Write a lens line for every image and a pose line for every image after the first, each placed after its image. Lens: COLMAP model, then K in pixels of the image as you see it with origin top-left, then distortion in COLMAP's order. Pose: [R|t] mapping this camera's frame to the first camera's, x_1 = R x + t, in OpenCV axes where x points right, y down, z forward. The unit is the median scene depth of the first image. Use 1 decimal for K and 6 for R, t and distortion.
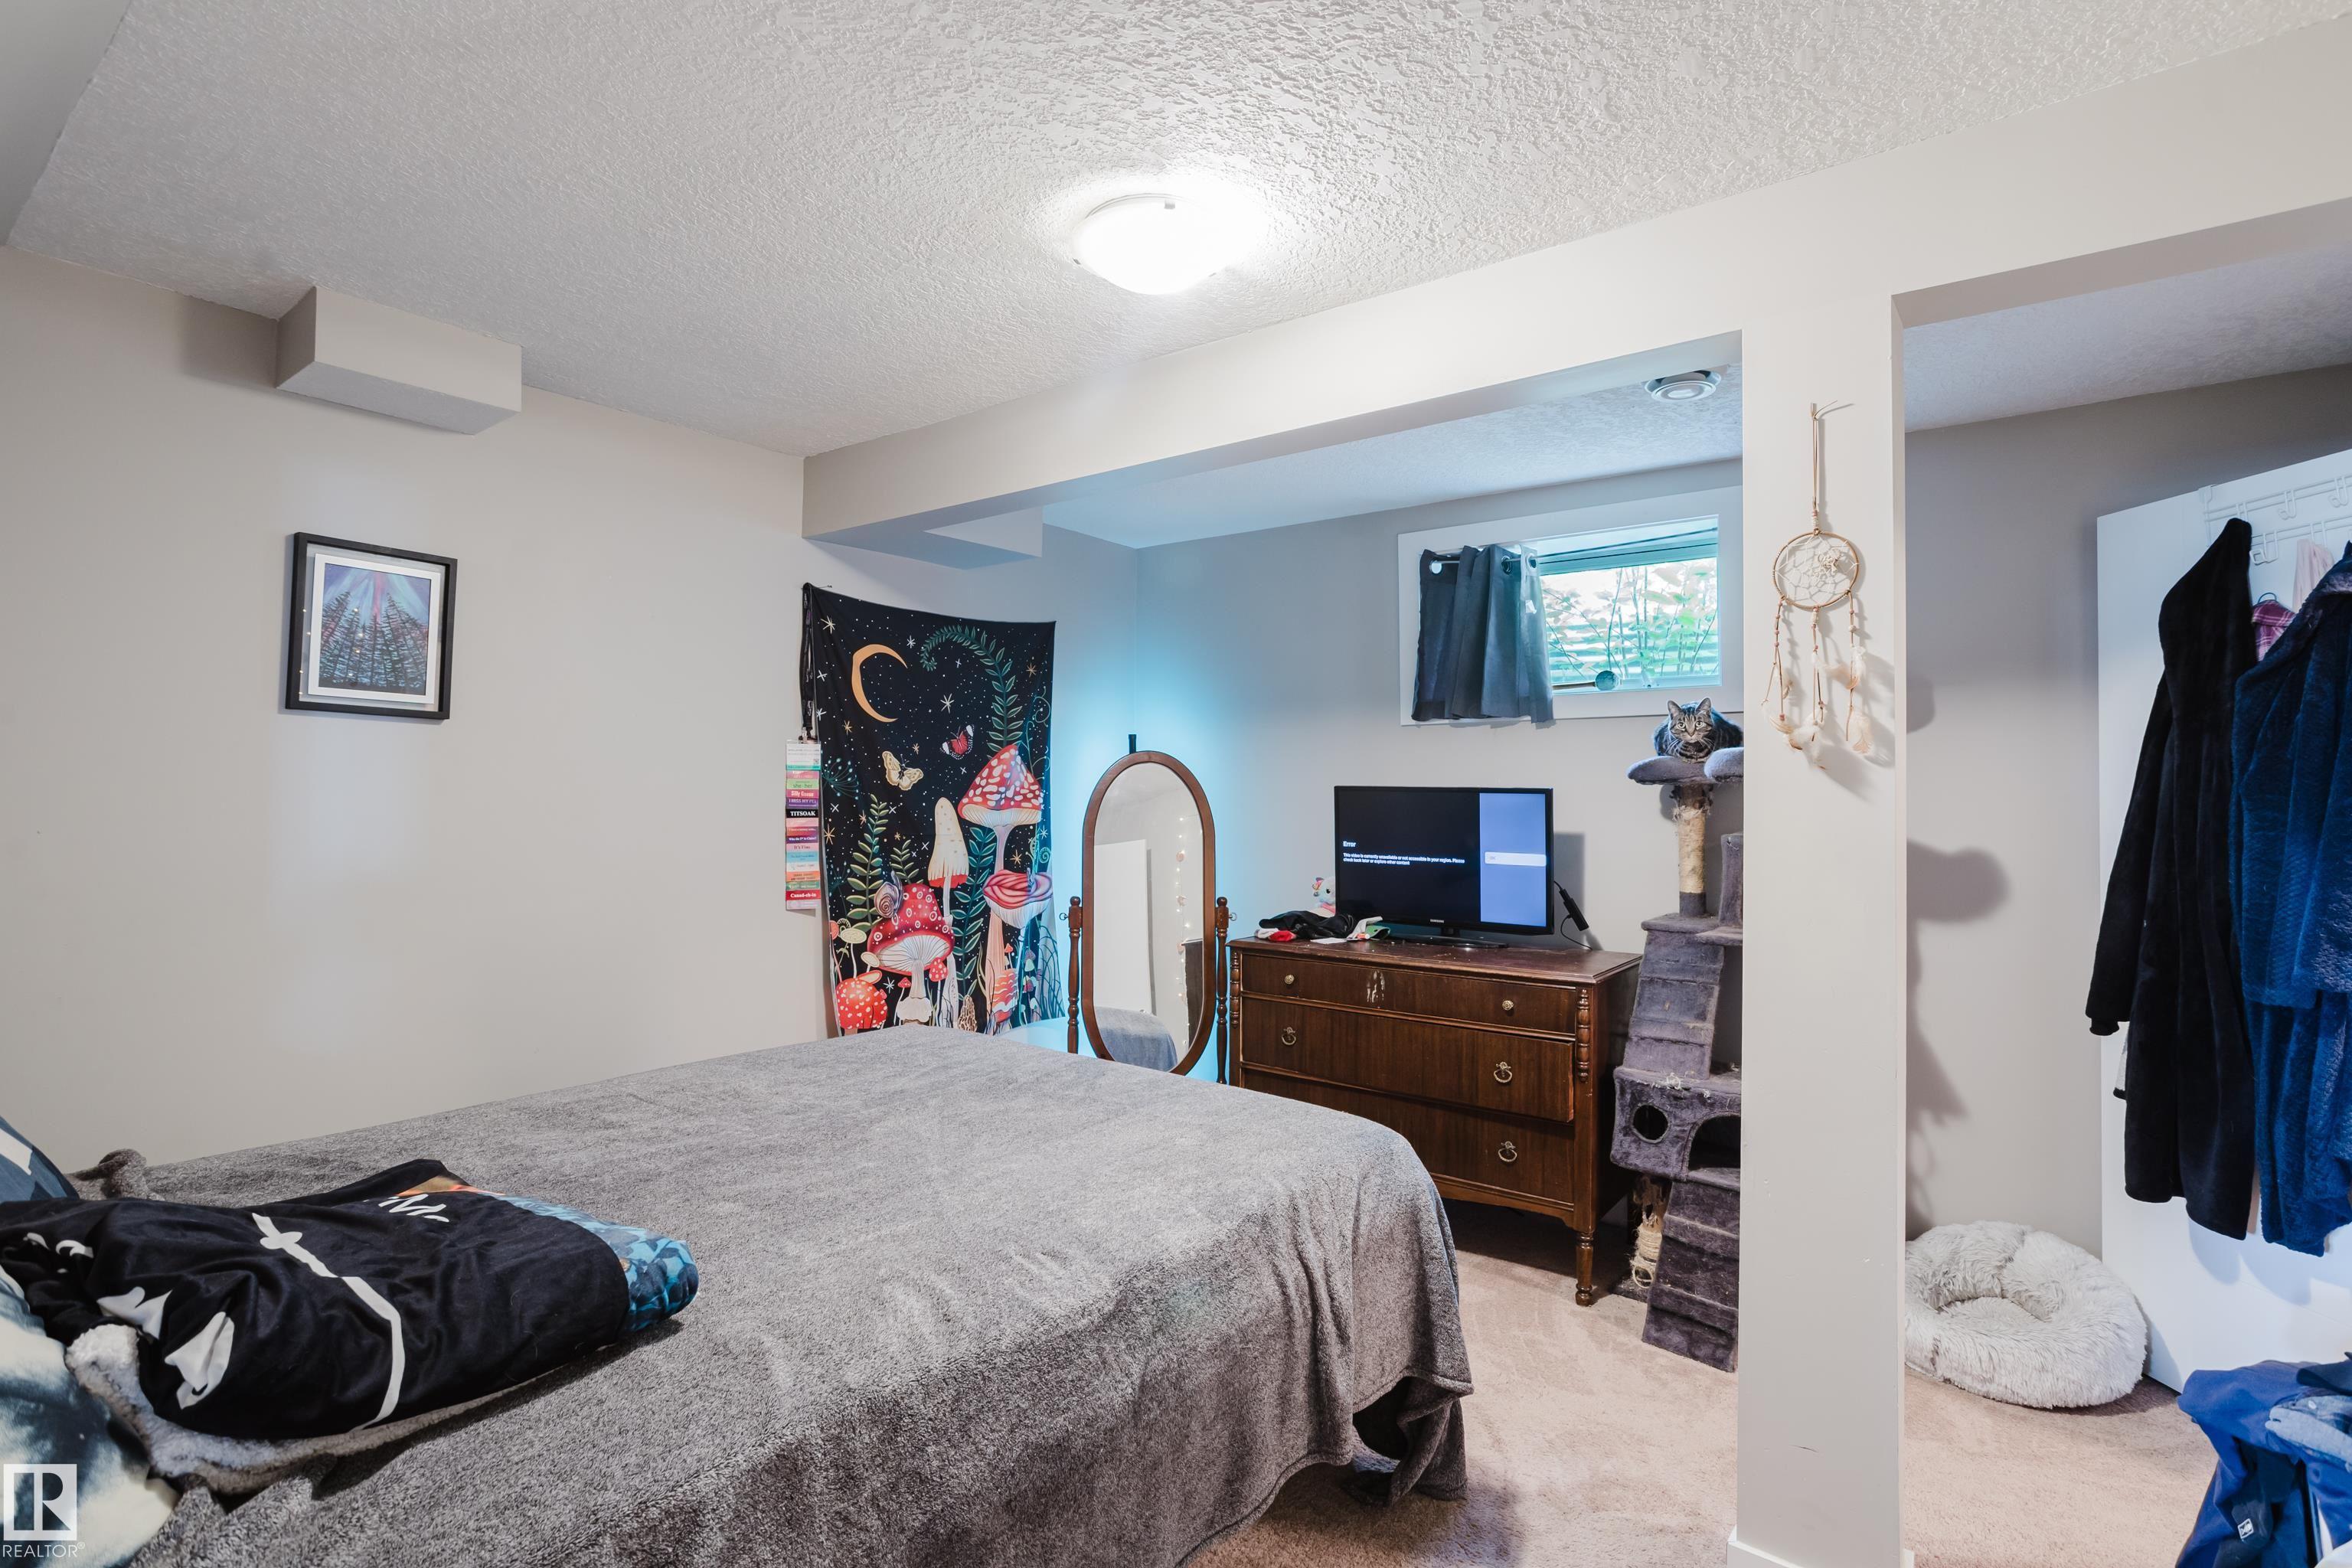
lens RADIAL K [[1130.4, 0, 1176.0], [0, 1130.4, 769.7], [0, 0, 1]] dist [-0.034213, 0.014721]
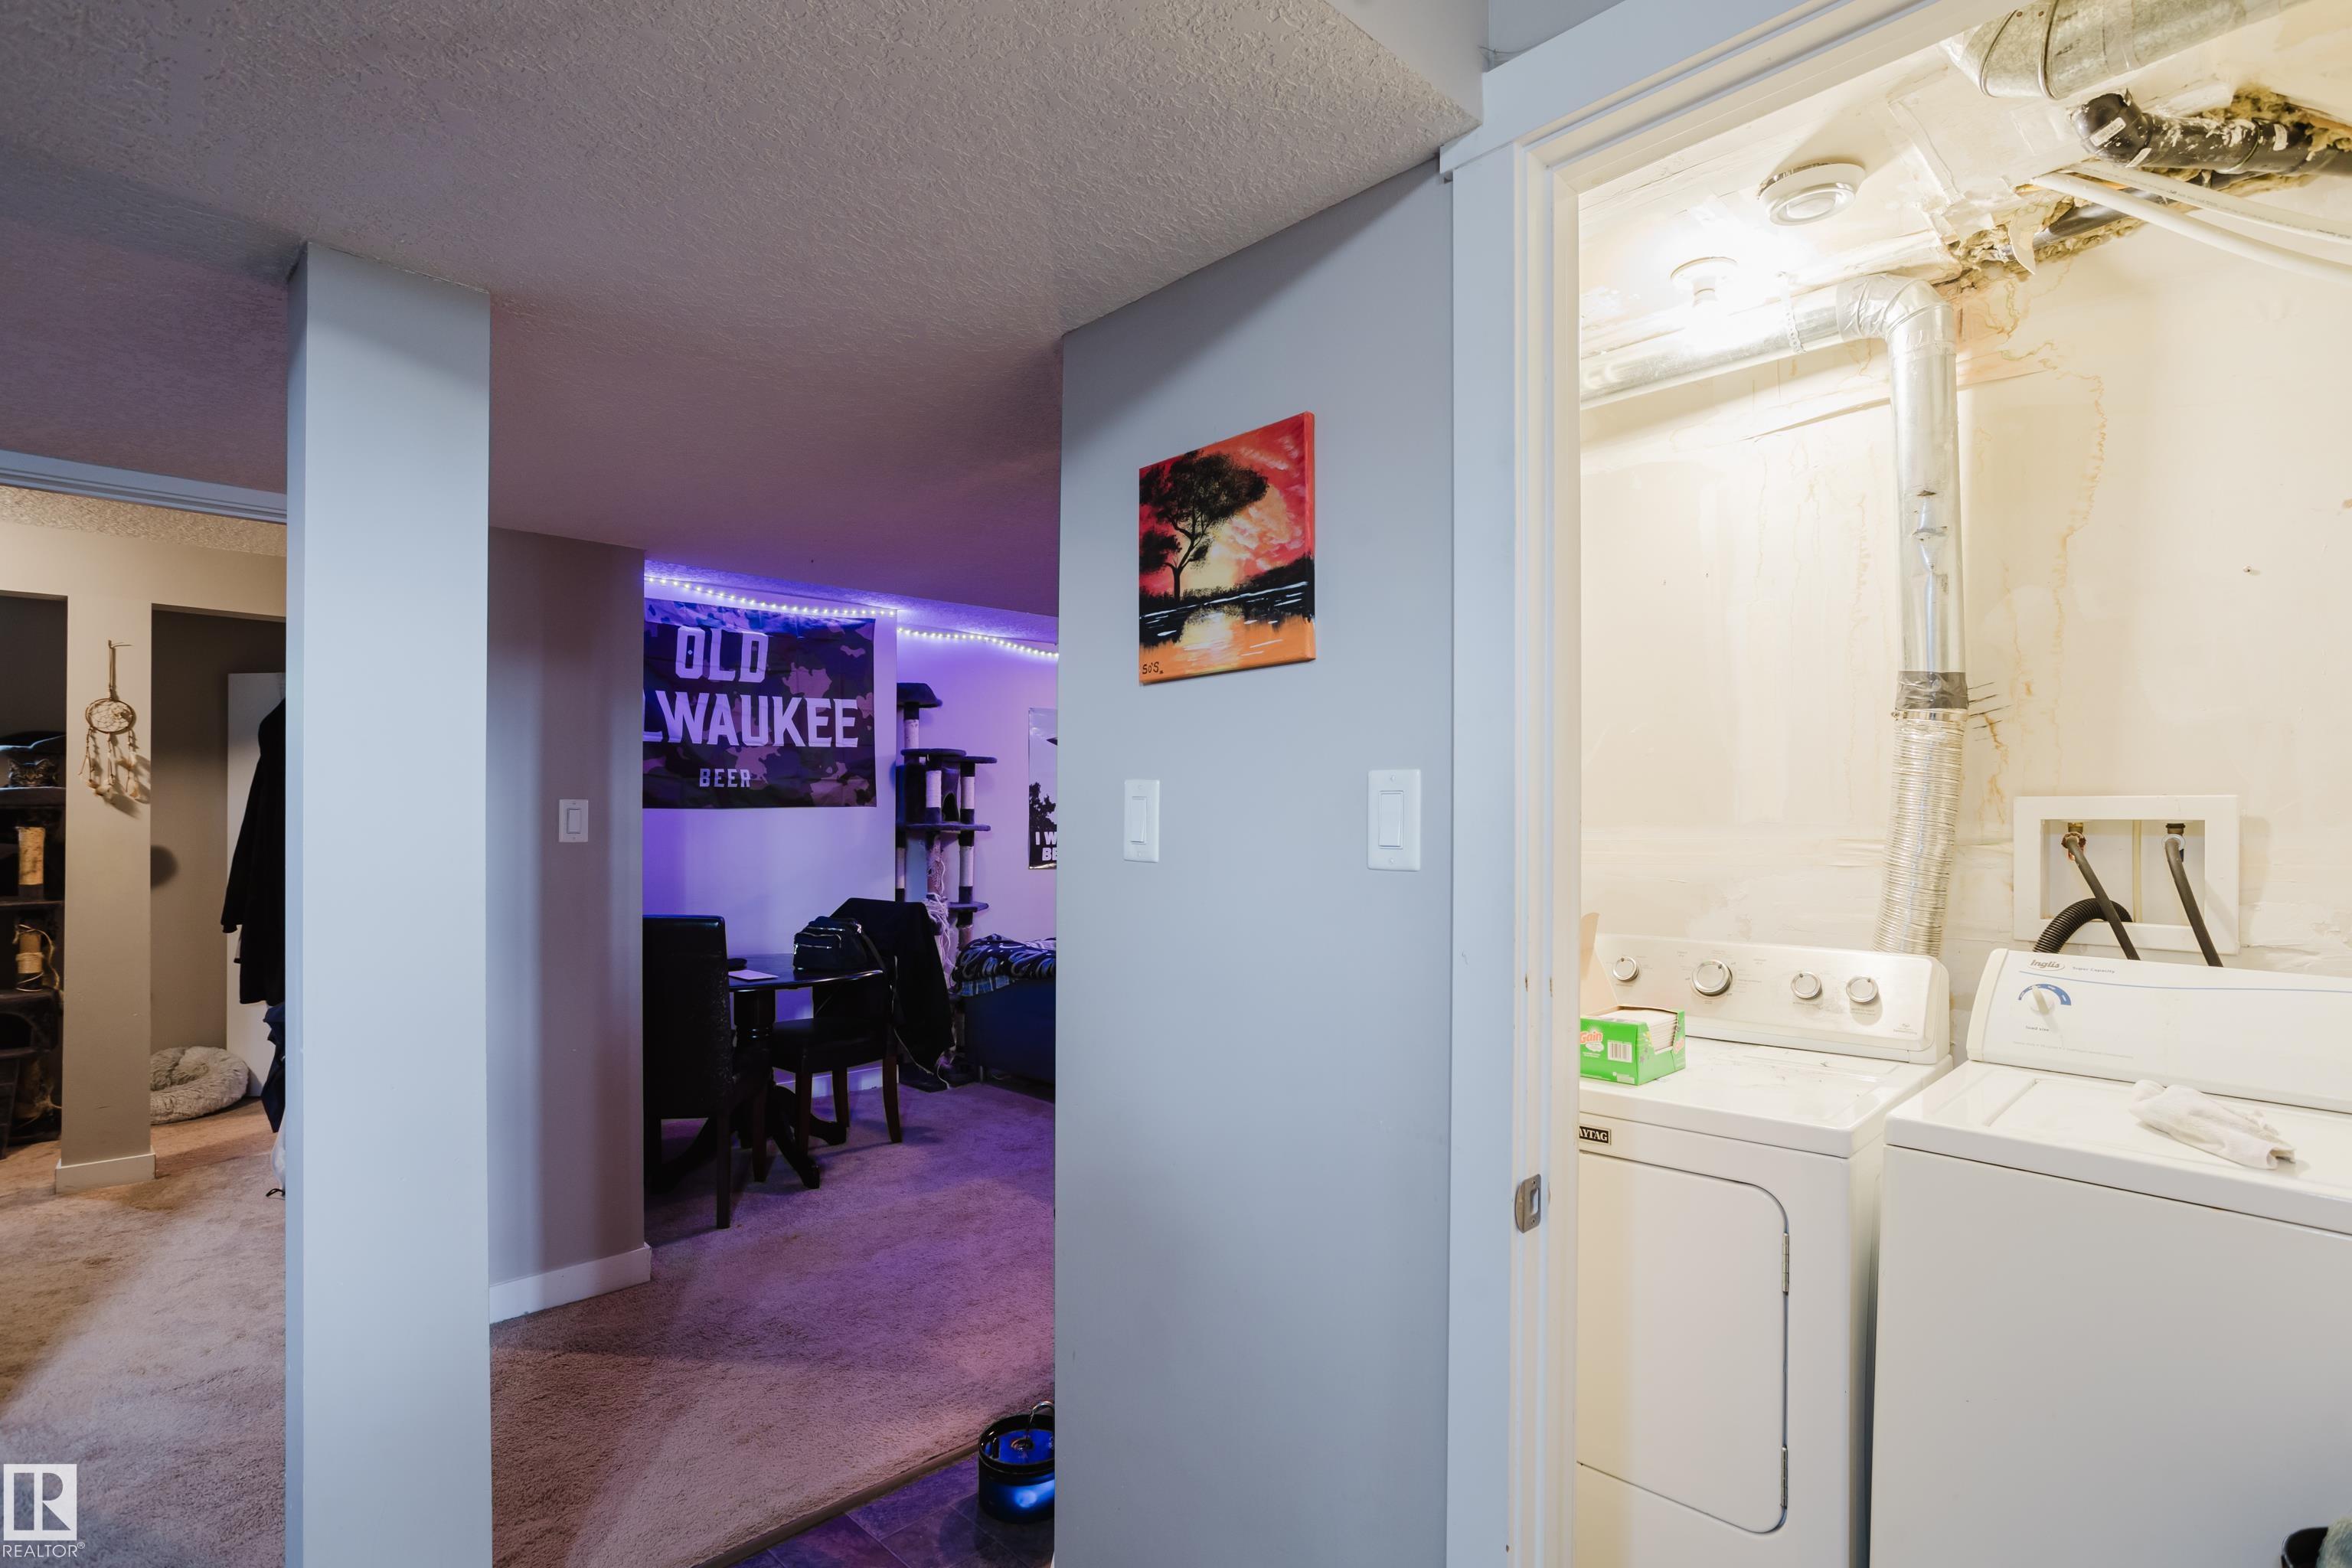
lens RADIAL K [[1130.4, 0, 1178.6], [0, 1130.4, 788.1], [0, 0, 1]] dist [-0.034213, 0.014721]
pose [[0.153825, 0.014961, 0.987985, -1.274196], [-0.009622, 0.999861, -0.013643, -0.022923], [-0.988051, -0.007408, 0.153948, -1.439411]]
